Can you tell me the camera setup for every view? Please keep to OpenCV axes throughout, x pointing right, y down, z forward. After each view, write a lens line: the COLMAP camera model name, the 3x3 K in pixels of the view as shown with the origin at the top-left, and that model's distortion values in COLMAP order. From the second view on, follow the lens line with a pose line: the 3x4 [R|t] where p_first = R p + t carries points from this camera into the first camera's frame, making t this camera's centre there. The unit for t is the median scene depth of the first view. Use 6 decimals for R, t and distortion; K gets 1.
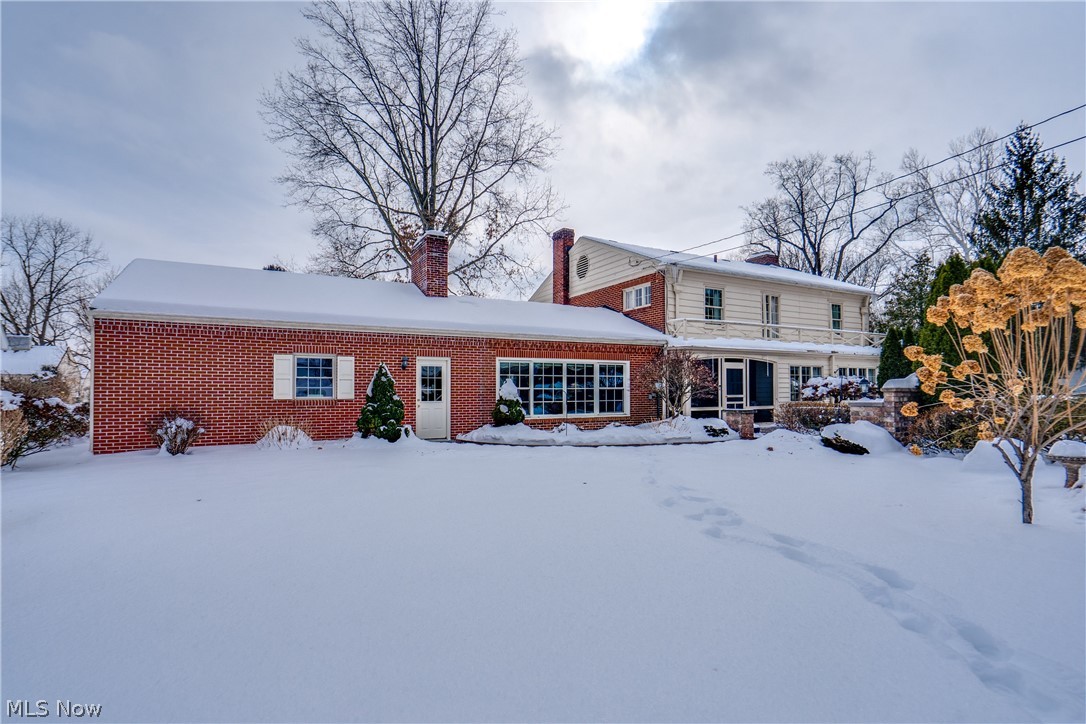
lens RADIAL K [[502.2, 0, 557.1], [0, 502.2, 383.8], [0, 0, 1]] dist [-0.003540, 0.000399]
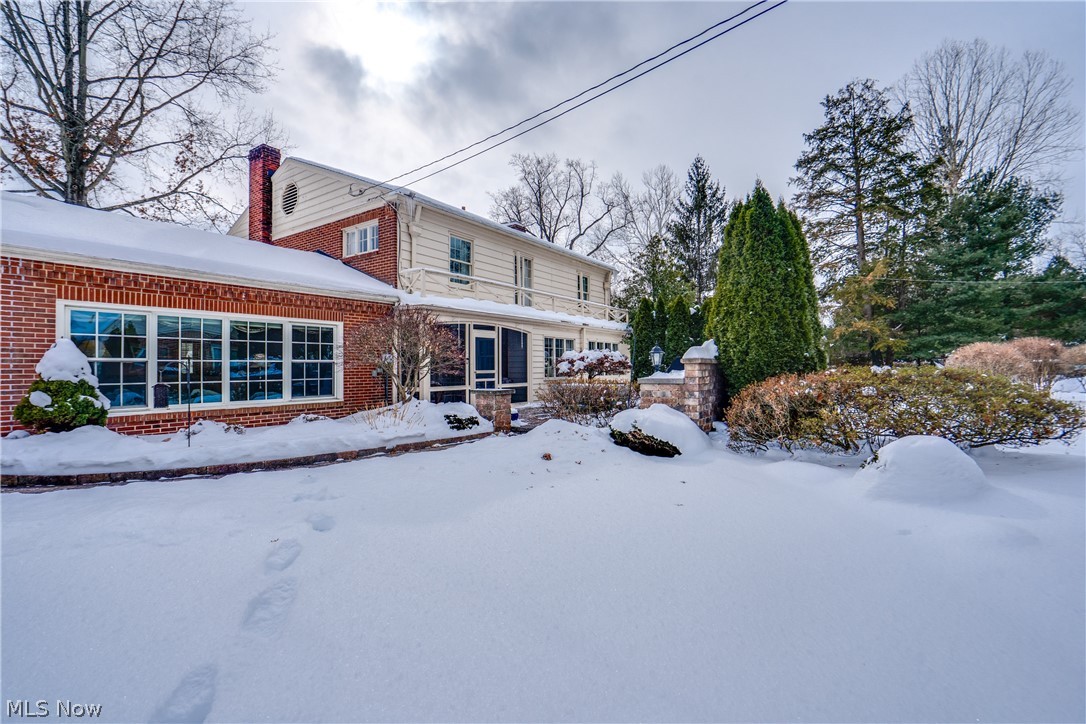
lens RADIAL K [[502.2, 0, 543.1], [0, 502.2, 356.6], [0, 0, 1]] dist [-0.003540, 0.000399]
pose [[0.894881, 0.007837, 0.446237, 0.074479], [-0.004104, 0.999948, -0.009332, 0.007084], [-0.446287, 0.006519, 0.894866, 0.228260]]
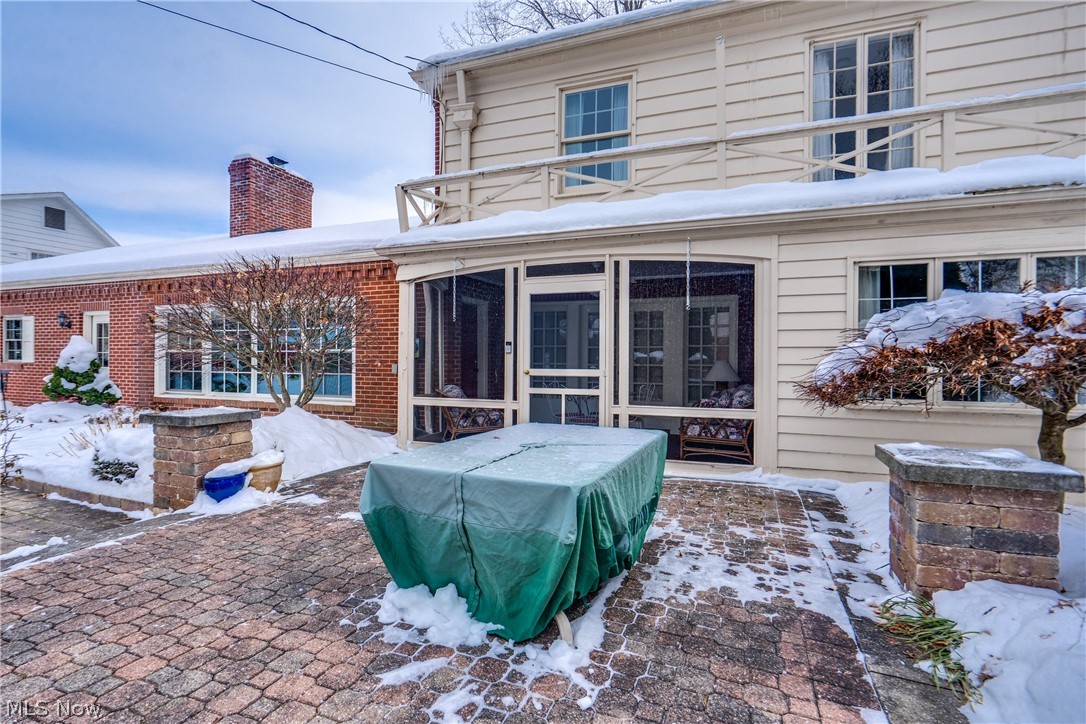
lens RADIAL K [[502.2, 0, 544.9], [0, 502.2, 359.2], [0, 0, 1]] dist [-0.003540, 0.000399]
pose [[0.637800, 0.009031, -0.770149, 0.592966], [0.002821, 0.999897, 0.014062, 0.010090], [0.770196, -0.011141, 0.637709, 0.747924]]
